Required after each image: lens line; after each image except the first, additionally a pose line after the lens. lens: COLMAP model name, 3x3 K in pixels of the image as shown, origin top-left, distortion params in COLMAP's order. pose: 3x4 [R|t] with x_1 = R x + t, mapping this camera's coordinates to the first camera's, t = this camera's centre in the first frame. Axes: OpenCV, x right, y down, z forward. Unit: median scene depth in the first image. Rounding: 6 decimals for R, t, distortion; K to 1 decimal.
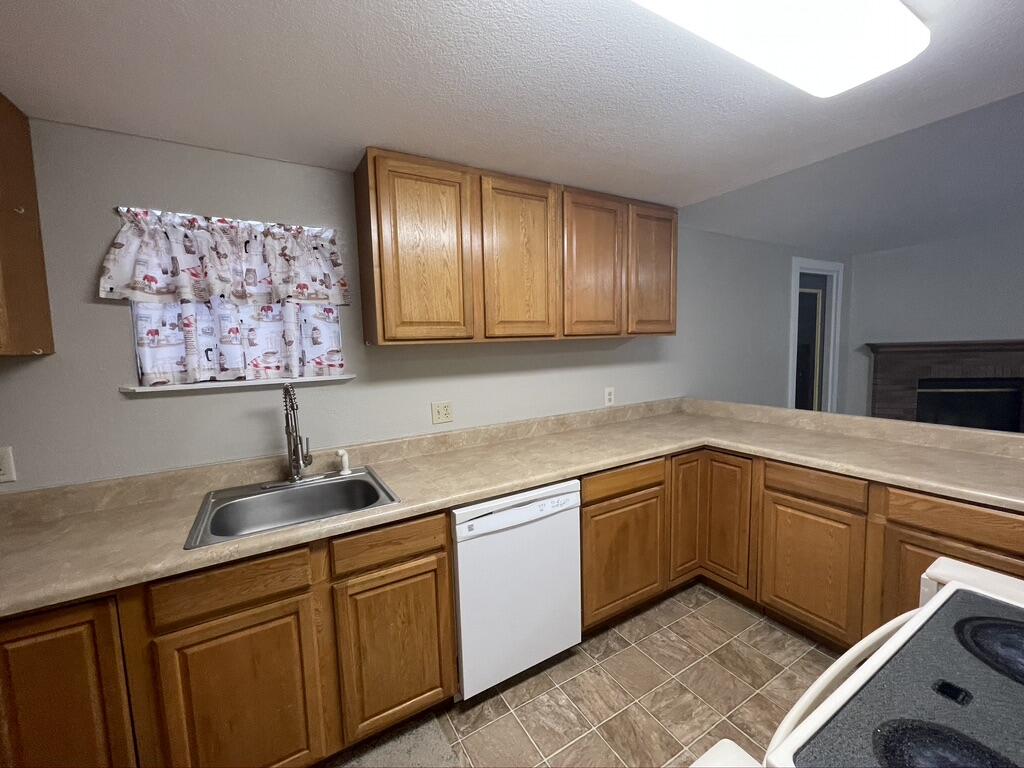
lens RADIAL K [[413.0, 0, 510.1], [0, 413.0, 382.0], [0, 0, 1]] dist [-0.003268, 0.000100]
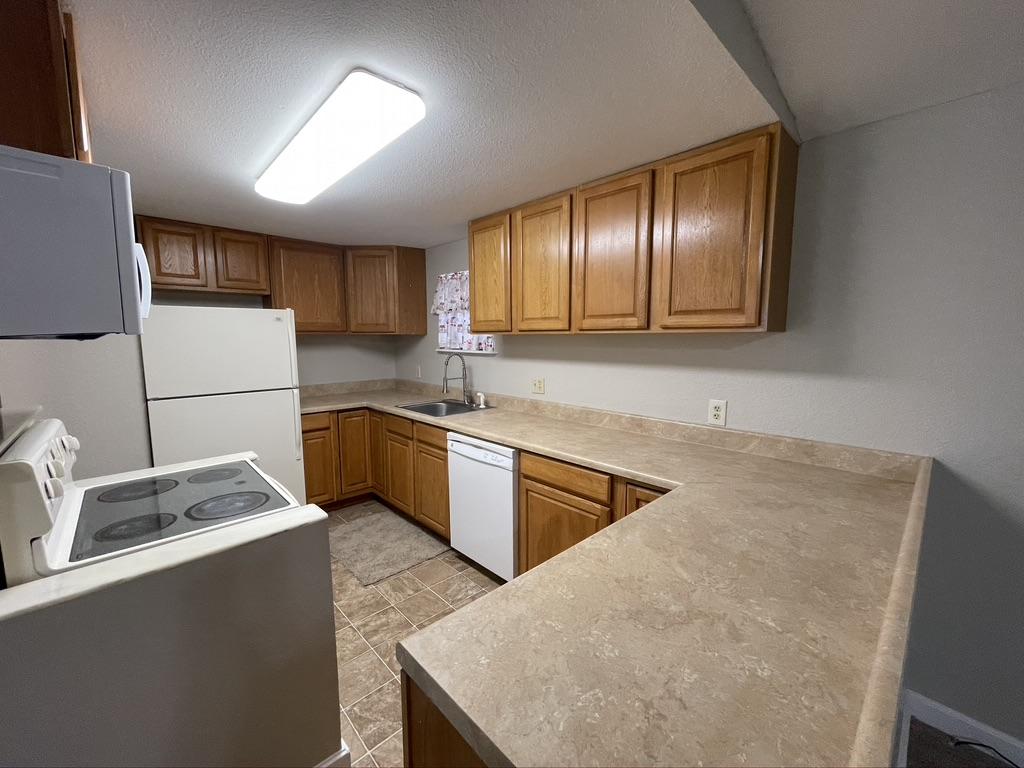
lens RADIAL K [[413.0, 0, 507.3], [0, 413.0, 383.3], [0, 0, 1]] dist [-0.003268, 0.000100]
pose [[0.227774, 0.140565, -0.963515, 1.420222], [-0.101999, 0.987526, 0.119956, -0.109058], [0.968357, 0.070955, 0.239270, 0.738891]]
